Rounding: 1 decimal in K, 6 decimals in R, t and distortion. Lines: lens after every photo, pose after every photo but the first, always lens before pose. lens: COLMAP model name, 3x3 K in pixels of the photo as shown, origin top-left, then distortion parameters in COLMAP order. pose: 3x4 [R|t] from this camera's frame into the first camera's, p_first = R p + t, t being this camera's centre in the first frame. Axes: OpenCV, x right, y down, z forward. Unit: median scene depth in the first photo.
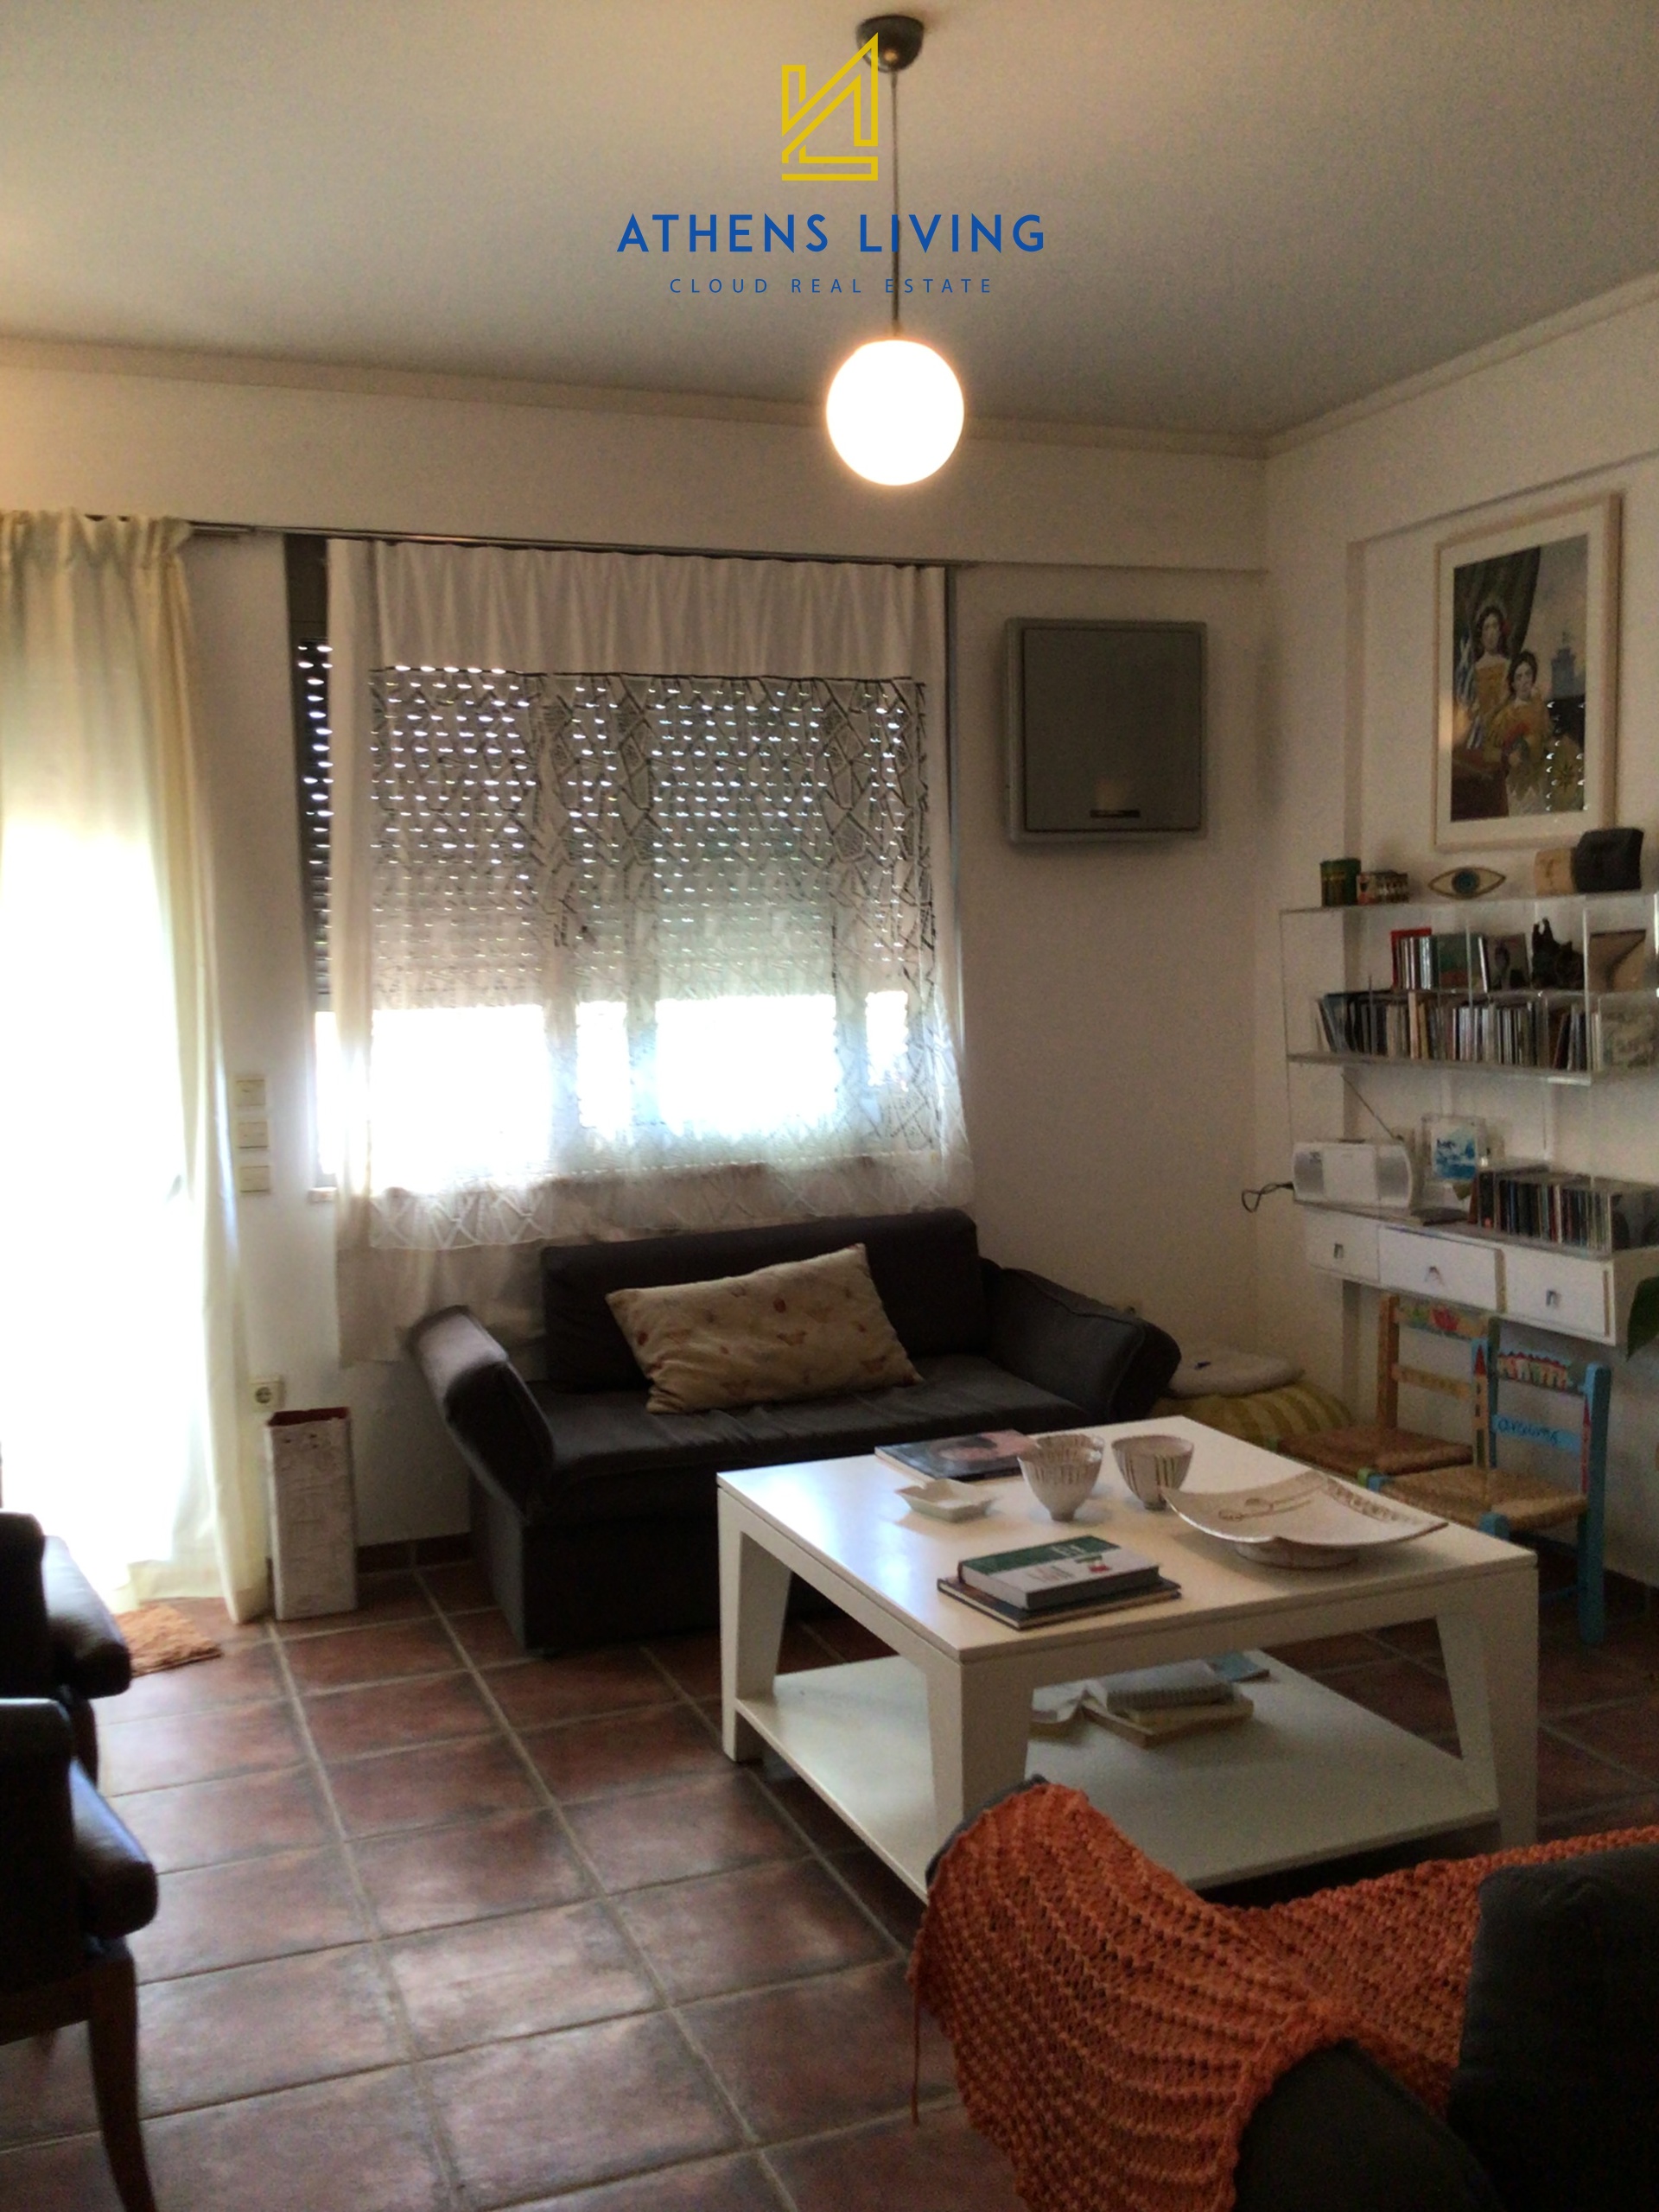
lens RADIAL K [[2015.1, 0, 829.5], [0, 2015.1, 1106.0], [0, 0, 1]] dist [0.095773, -0.210545]
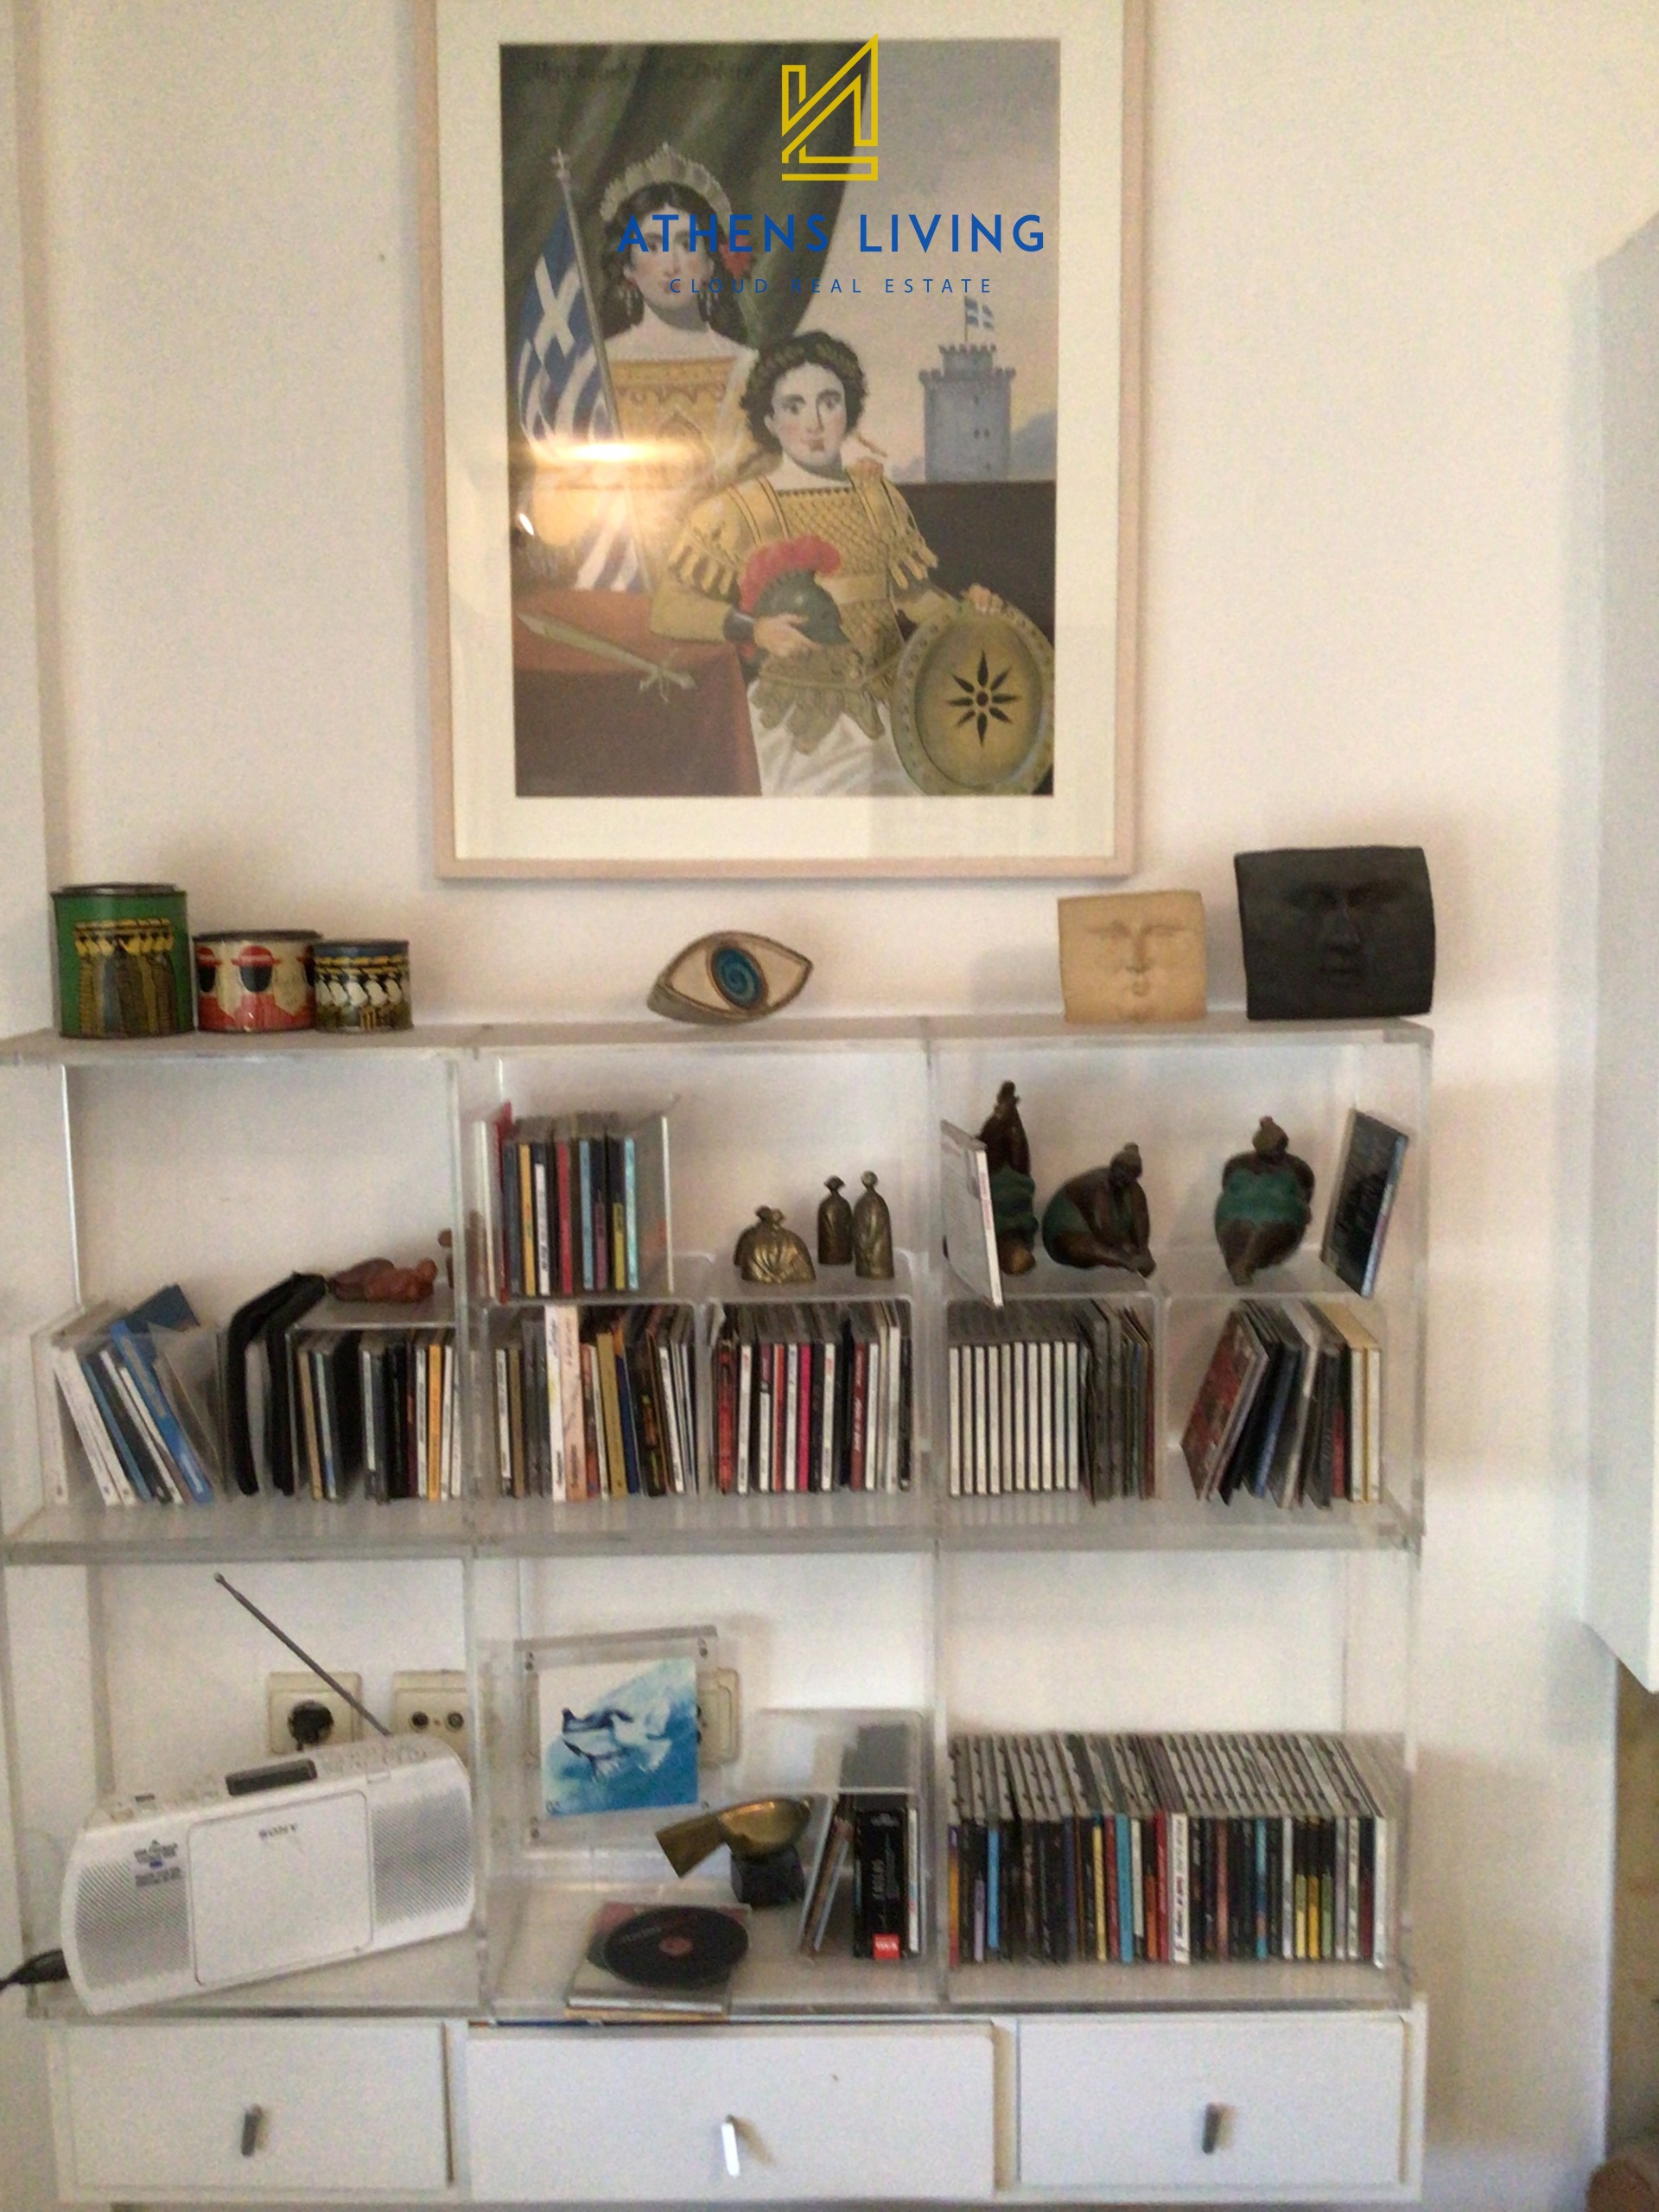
lens RADIAL K [[2015.1, 0, 829.5], [0, 2015.1, 1106.0], [0, 0, 1]] dist [0.095773, -0.210545]
pose [[0.380636, -0.065835, 0.922378, 0.004457], [0.076825, 0.996266, 0.039406, -0.099948], [-0.921528, 0.055862, 0.384272, 0.848016]]
